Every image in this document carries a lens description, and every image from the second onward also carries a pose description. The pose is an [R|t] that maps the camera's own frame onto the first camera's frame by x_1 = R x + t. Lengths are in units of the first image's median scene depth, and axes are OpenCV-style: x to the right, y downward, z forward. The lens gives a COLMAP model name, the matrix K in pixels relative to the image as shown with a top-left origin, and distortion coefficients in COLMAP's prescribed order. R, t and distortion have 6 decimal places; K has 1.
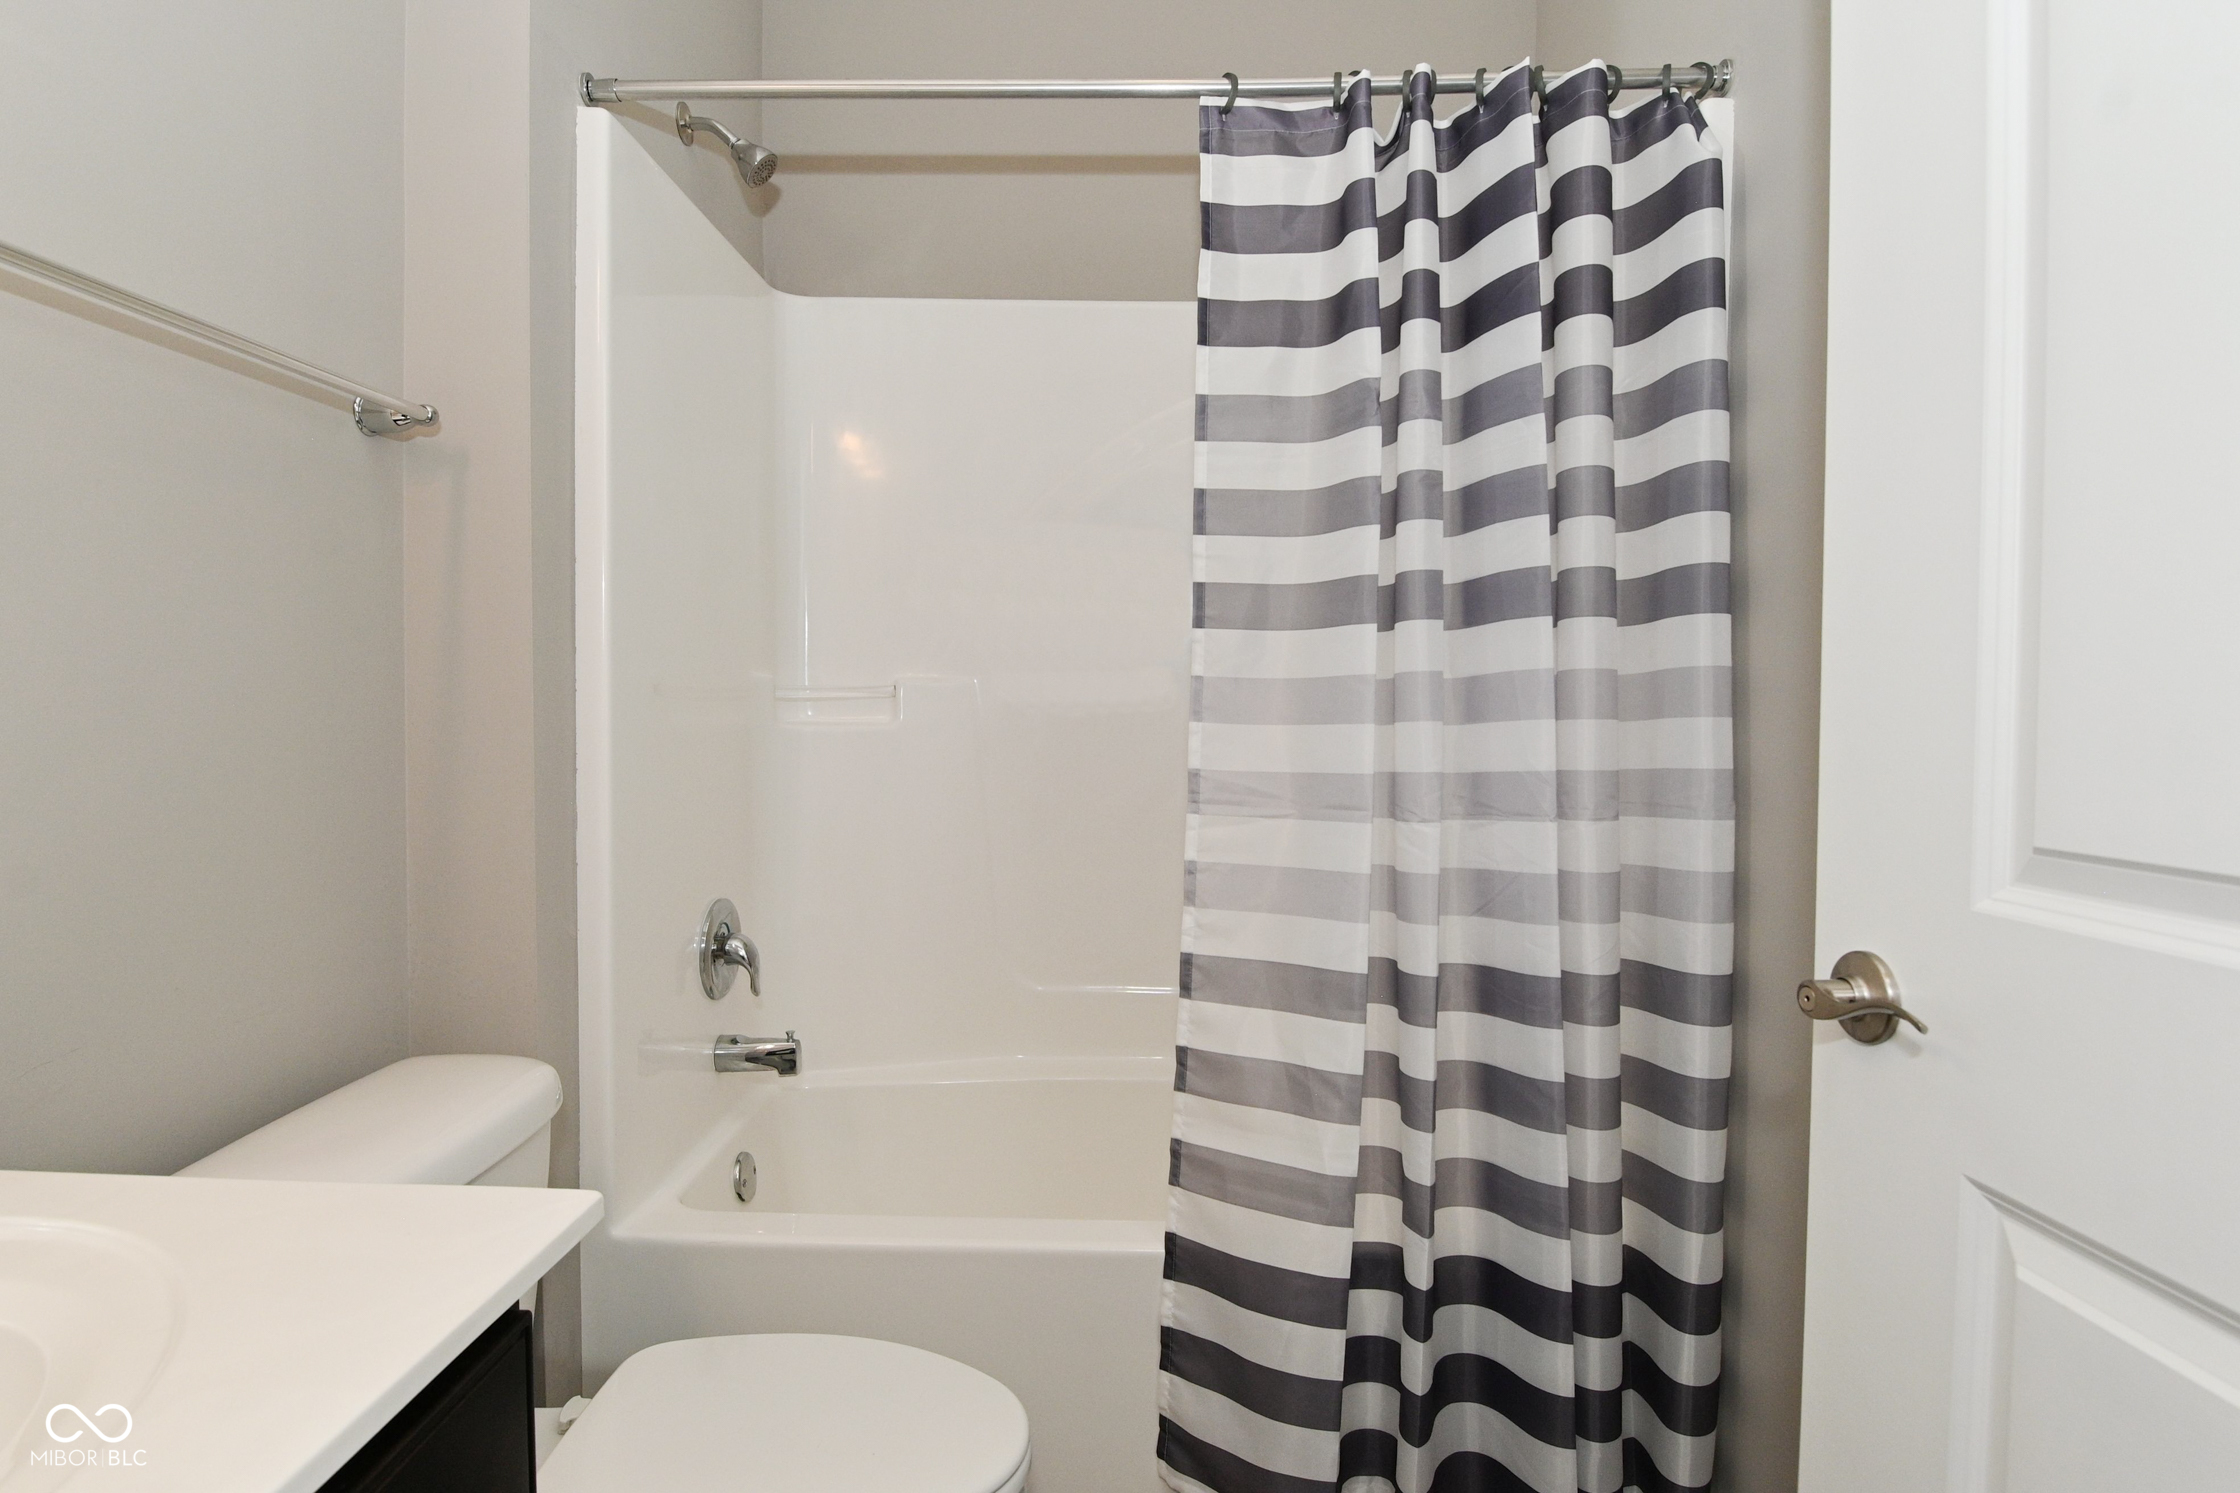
lens RADIAL K [[1187.0, 0, 1122.2], [0, 1187.0, 729.7], [0, 0, 1]] dist [0.017598, -0.028857]
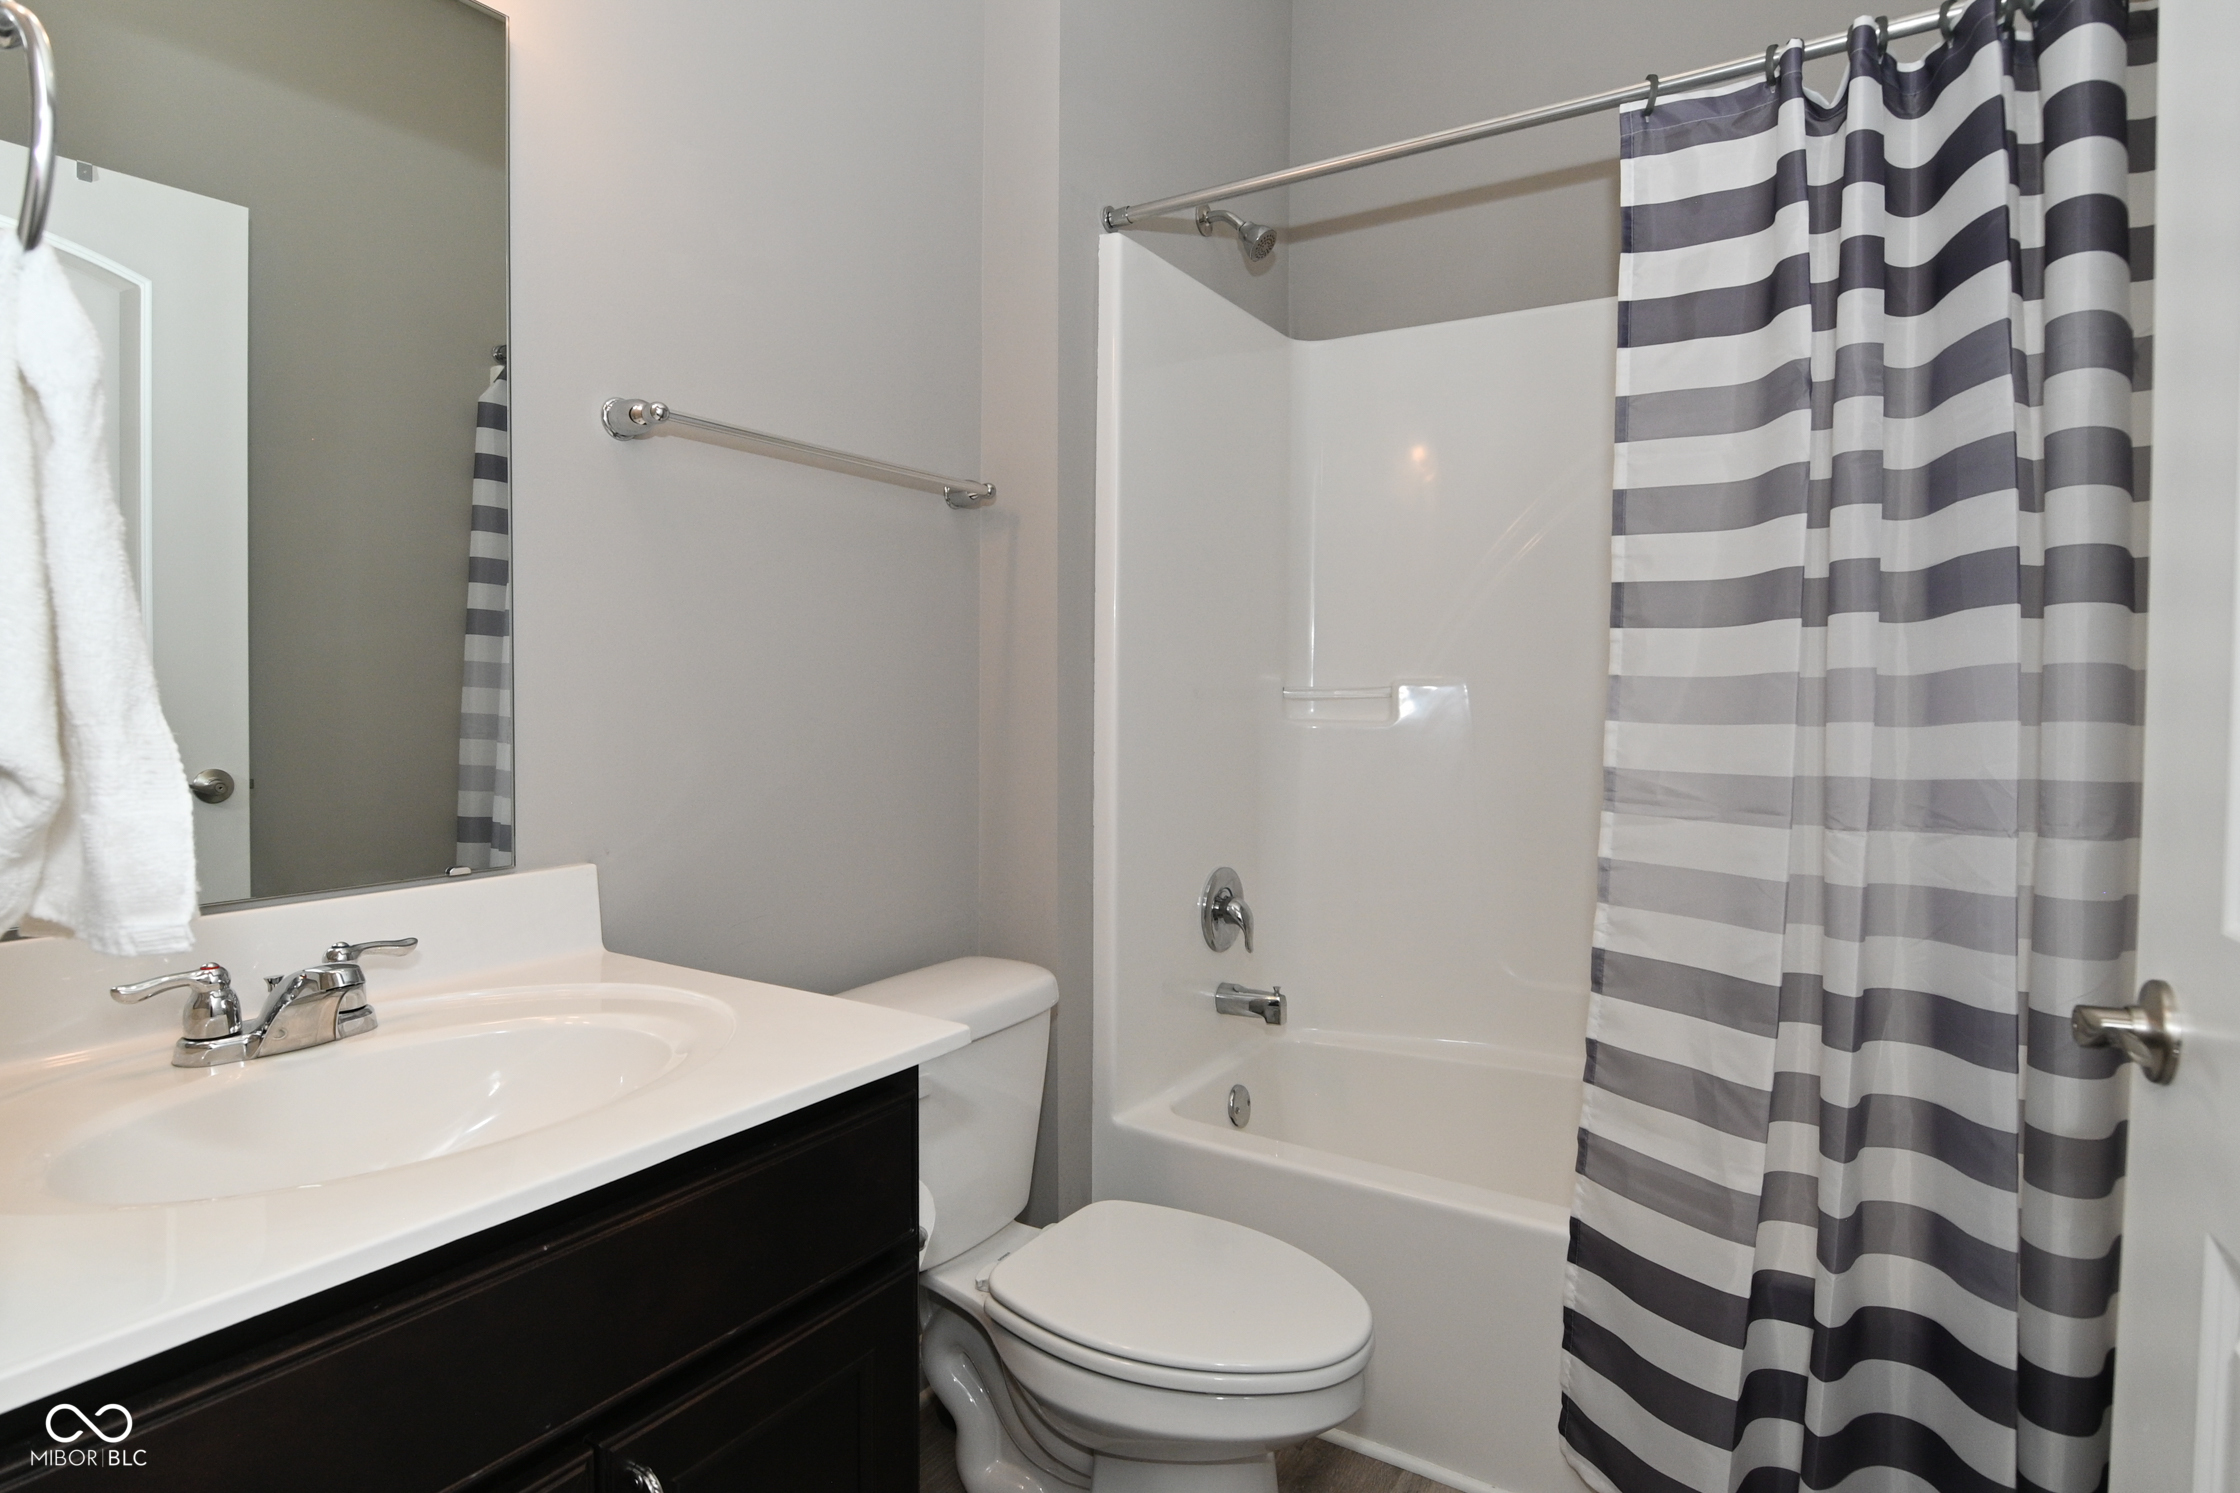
lens RADIAL K [[1187.0, 0, 1122.2], [0, 1187.0, 729.7], [0, 0, 1]] dist [0.017598, -0.028857]
pose [[0.858693, 0.014633, -0.512281, 0.226367], [-0.015409, 0.999878, 0.002732, 0.004619], [0.512258, 0.005548, 0.858814, -0.084830]]
